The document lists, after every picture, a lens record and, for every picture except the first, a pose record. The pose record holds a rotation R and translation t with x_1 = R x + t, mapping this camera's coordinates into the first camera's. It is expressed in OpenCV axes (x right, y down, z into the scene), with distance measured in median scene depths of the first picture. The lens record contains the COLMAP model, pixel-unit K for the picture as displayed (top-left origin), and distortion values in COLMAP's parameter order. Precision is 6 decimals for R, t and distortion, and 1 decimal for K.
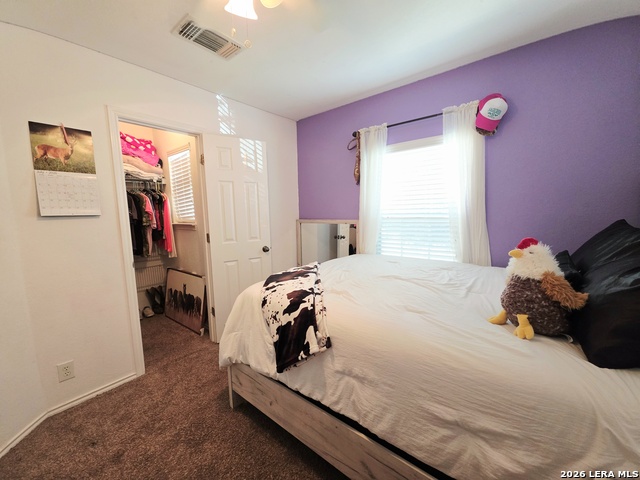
lens RADIAL K [[255.2, 0, 323.6], [0, 255.2, 239.0], [0, 0, 1]] dist [0.002916, 0.000228]
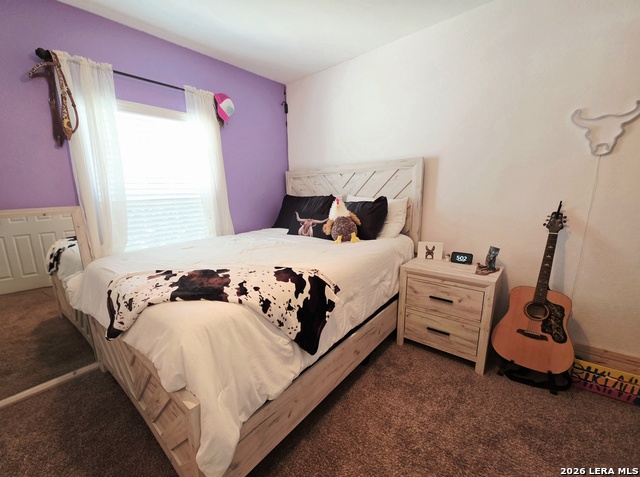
lens RADIAL K [[255.2, 0, 323.9], [0, 255.2, 238.9], [0, 0, 1]] dist [0.002916, 0.000228]
pose [[0.025593, -0.173128, 0.984567, -0.741780], [0.138180, 0.976048, 0.168038, -0.029003], [-0.990076, 0.131746, 0.048903, 0.624135]]
